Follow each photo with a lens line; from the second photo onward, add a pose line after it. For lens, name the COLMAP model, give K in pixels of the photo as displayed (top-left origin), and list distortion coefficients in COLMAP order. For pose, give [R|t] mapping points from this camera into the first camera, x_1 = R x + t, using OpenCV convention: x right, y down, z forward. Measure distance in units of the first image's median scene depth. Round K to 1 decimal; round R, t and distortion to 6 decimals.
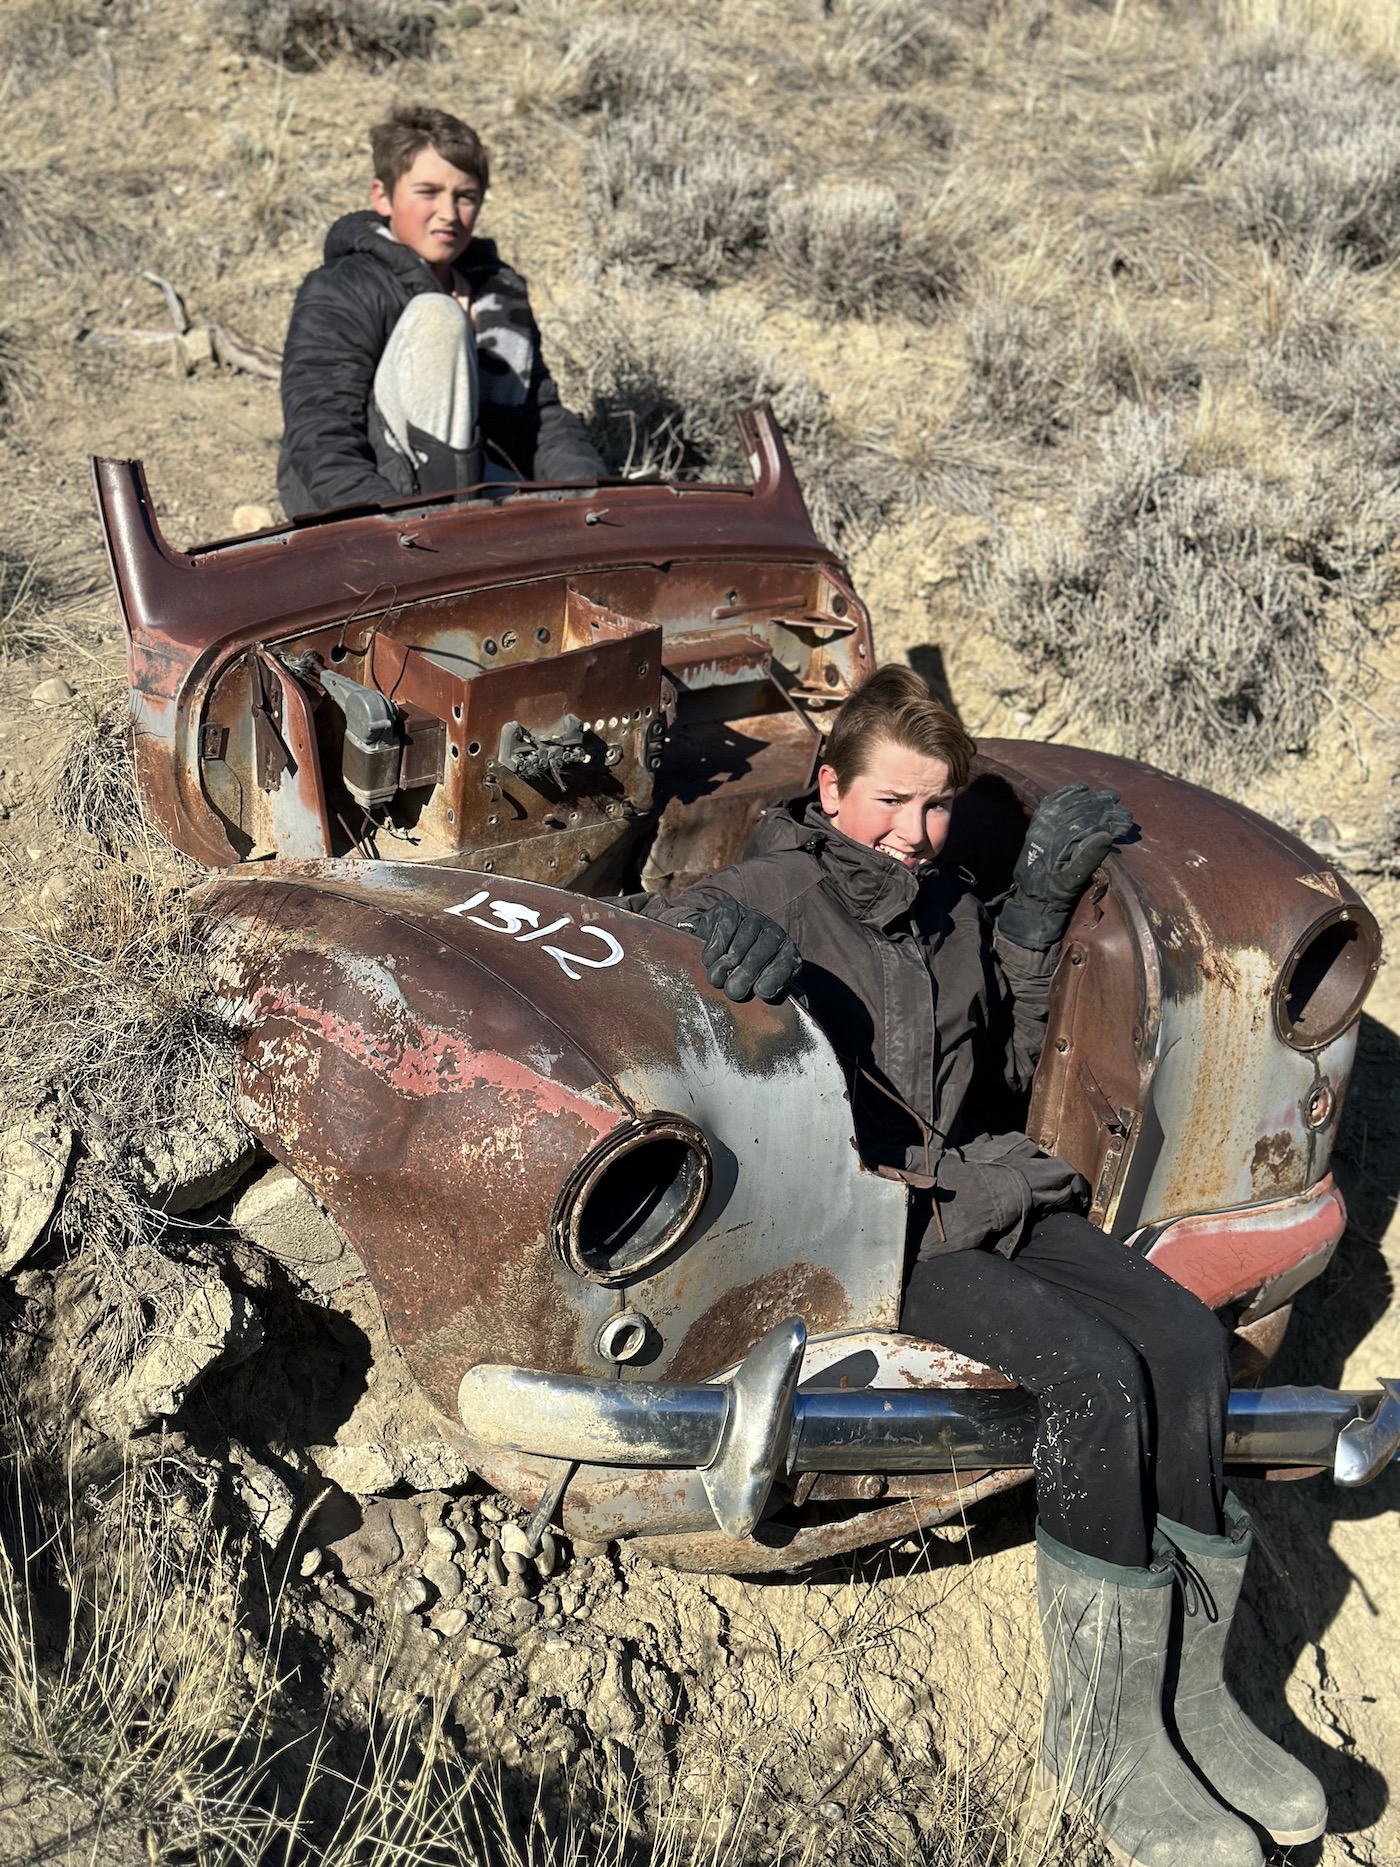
lens RADIAL K [[2642.7, 0, 682.6], [0, 2642.7, 924.2], [0, 0, 1]] dist [0.115893, 0.000000]
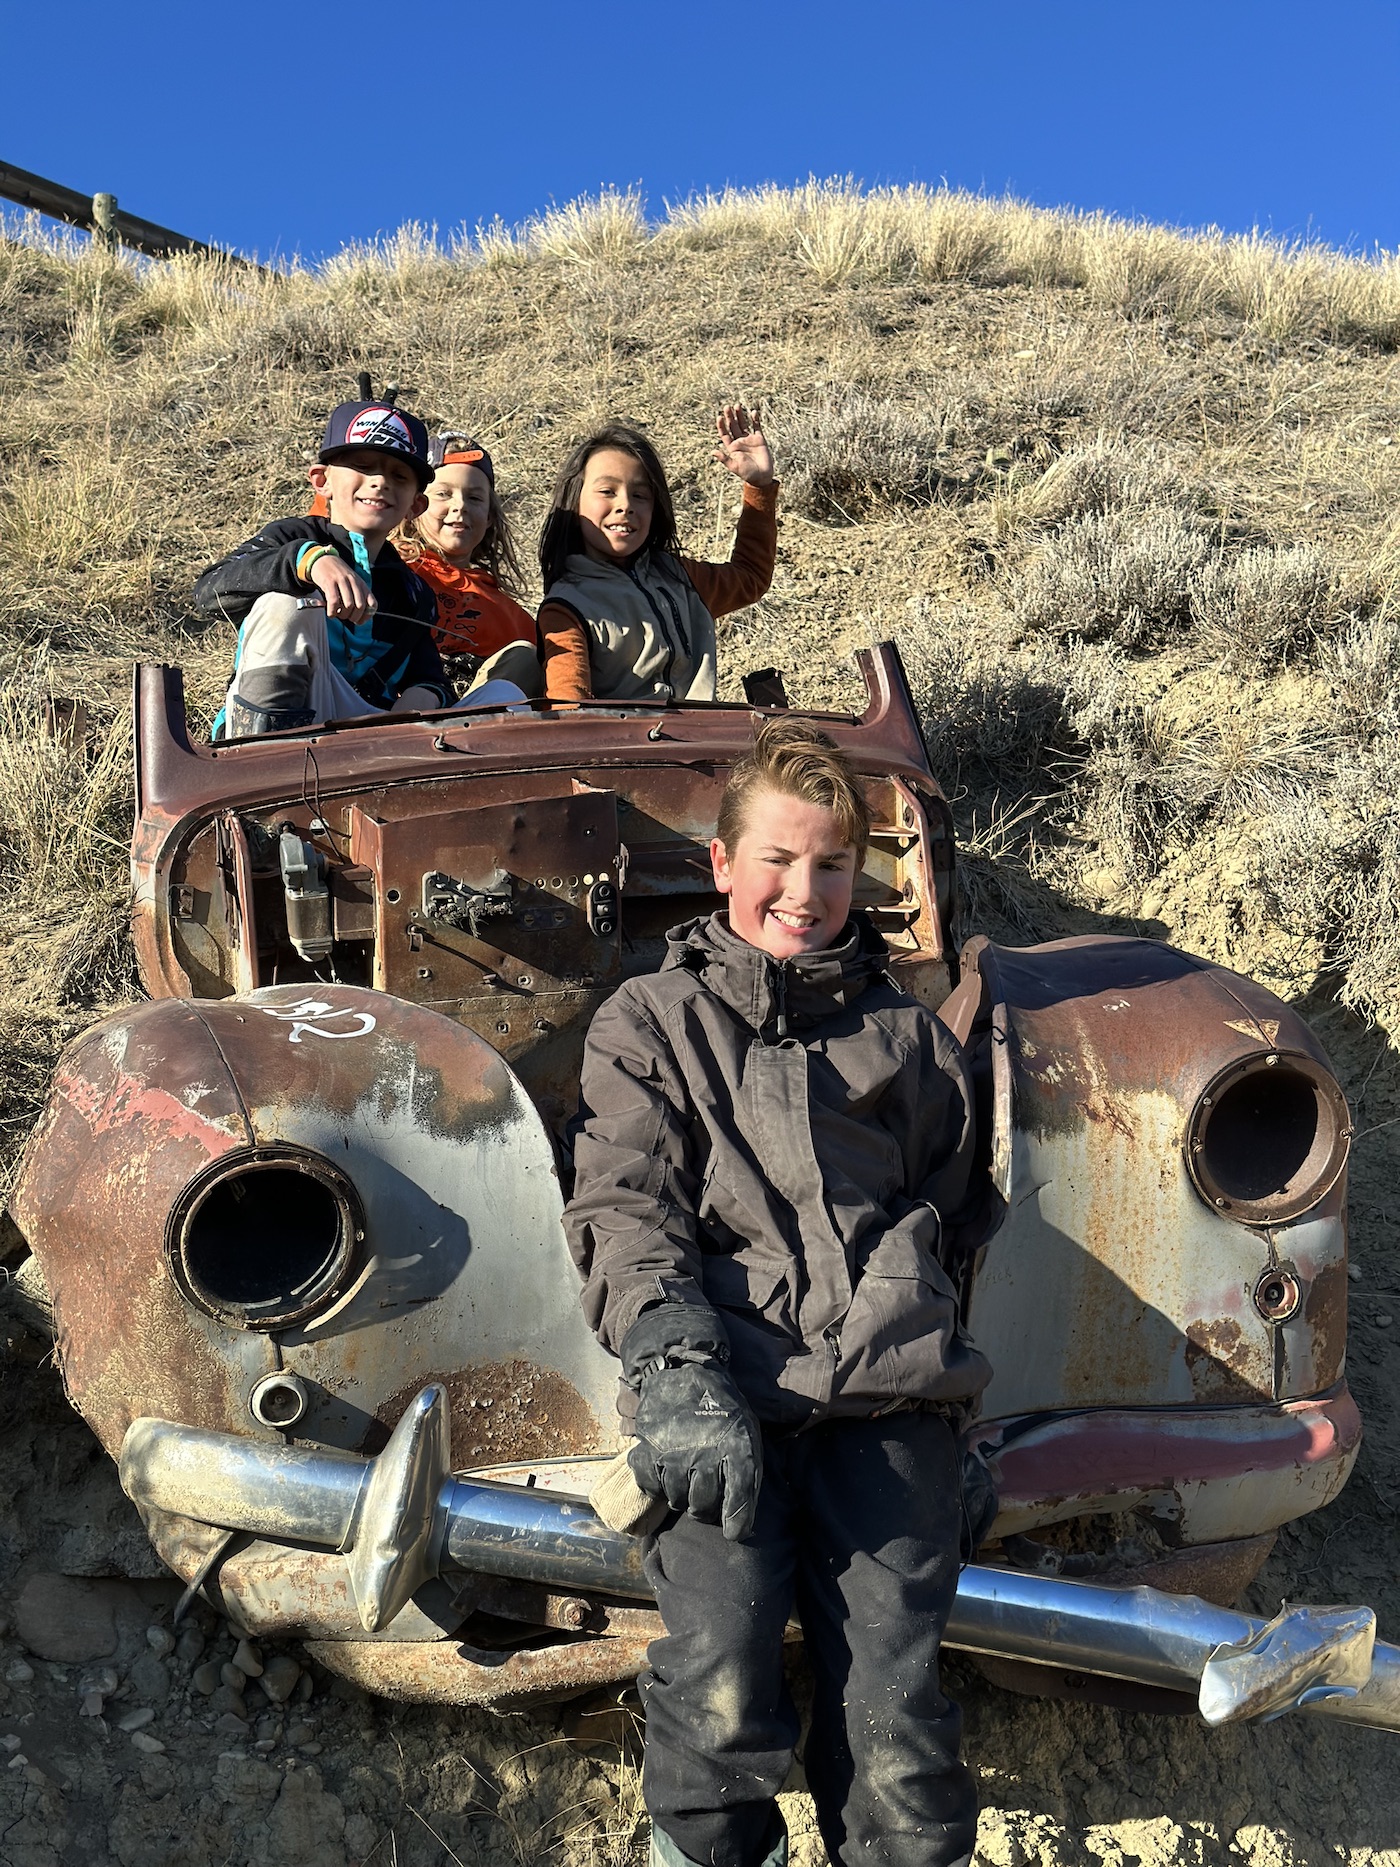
lens RADIAL K [[2642.7, 0, 691.8], [0, 2642.7, 930.2], [0, 0, 1]] dist [0.115893, 0.000000]
pose [[0.921239, -0.028007, -0.387988, 0.478568], [-0.067777, 0.970592, -0.230991, 0.197285], [0.383048, 0.239094, 0.892249, 0.156423]]
